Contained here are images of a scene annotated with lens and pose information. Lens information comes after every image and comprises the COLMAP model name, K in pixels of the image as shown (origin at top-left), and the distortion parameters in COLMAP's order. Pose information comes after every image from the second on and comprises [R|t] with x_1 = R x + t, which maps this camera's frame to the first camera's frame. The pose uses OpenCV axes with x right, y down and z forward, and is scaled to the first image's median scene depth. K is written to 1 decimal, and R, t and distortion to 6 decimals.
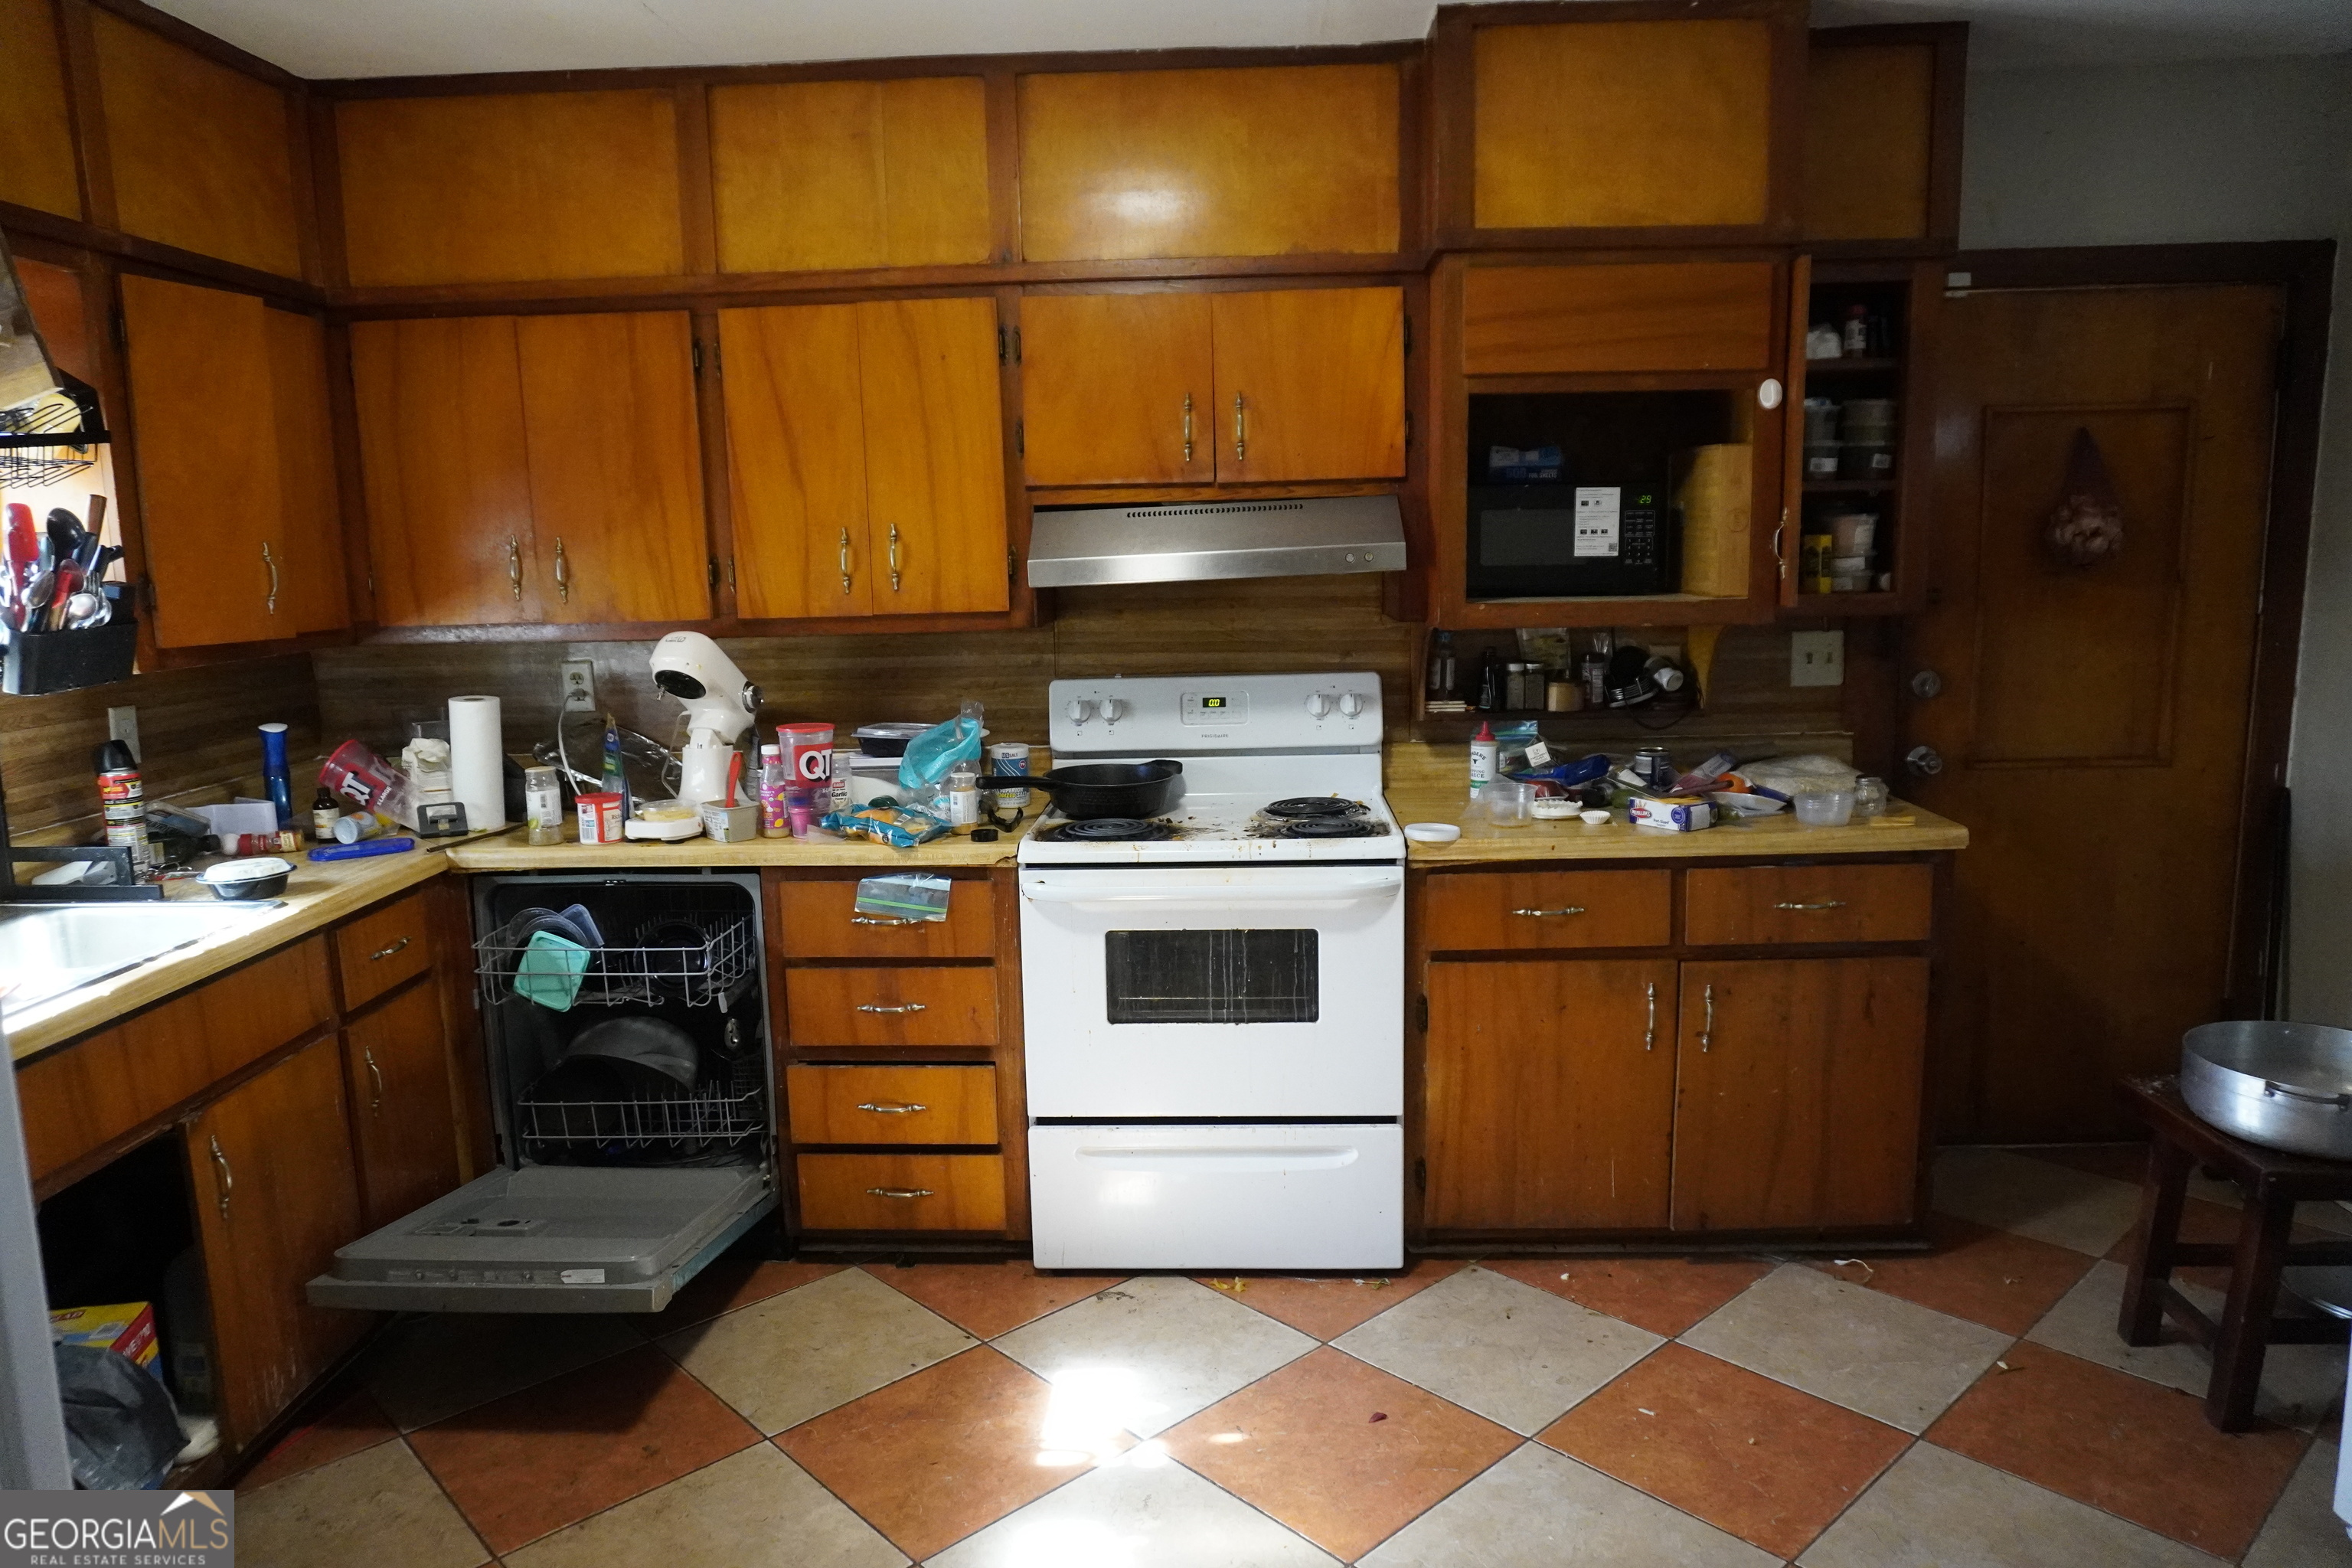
lens RADIAL K [[1563.0, 0, 1170.5], [0, 1563.0, 784.2], [0, 0, 1]] dist [-0.029396, 0.013743]
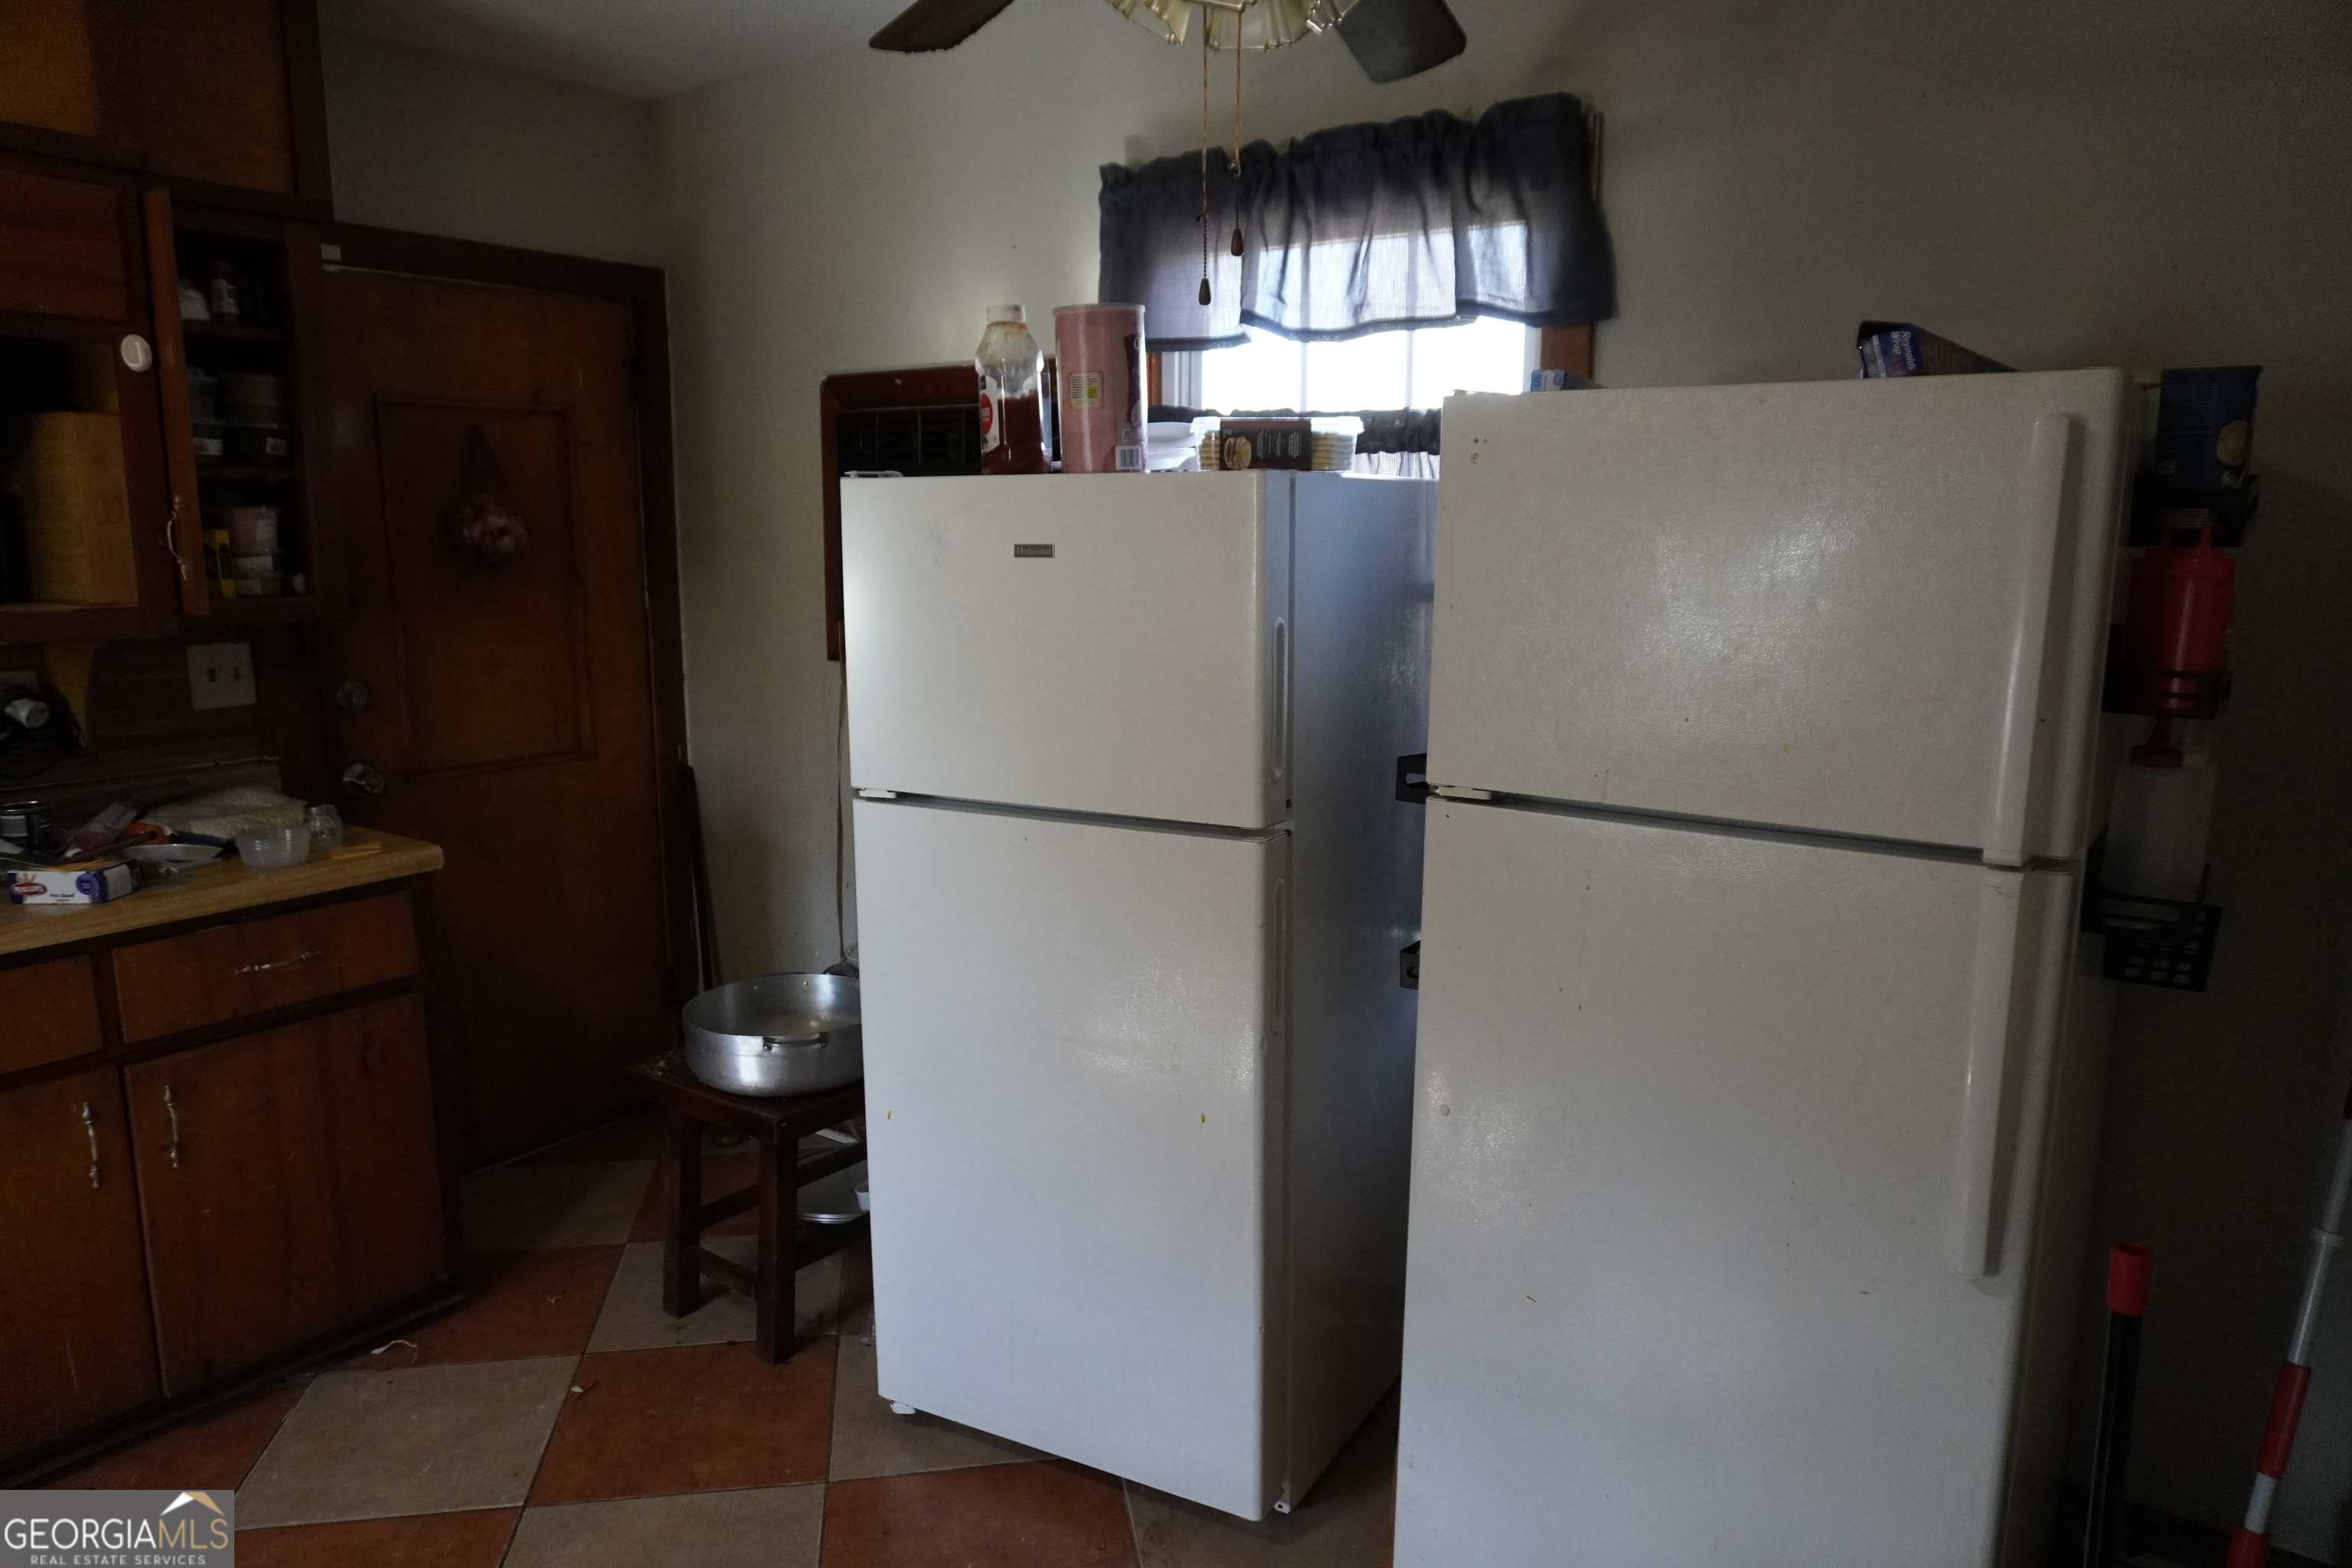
lens RADIAL K [[1563.0, 0, 1180.9], [0, 1563.0, 798.9], [0, 0, 1]] dist [-0.029396, 0.013743]
pose [[0.544261, -0.122117, 0.829981, -0.014732], [0.118213, 0.990641, 0.068237, -0.010523], [-0.830546, 0.060976, 0.553603, 0.109663]]
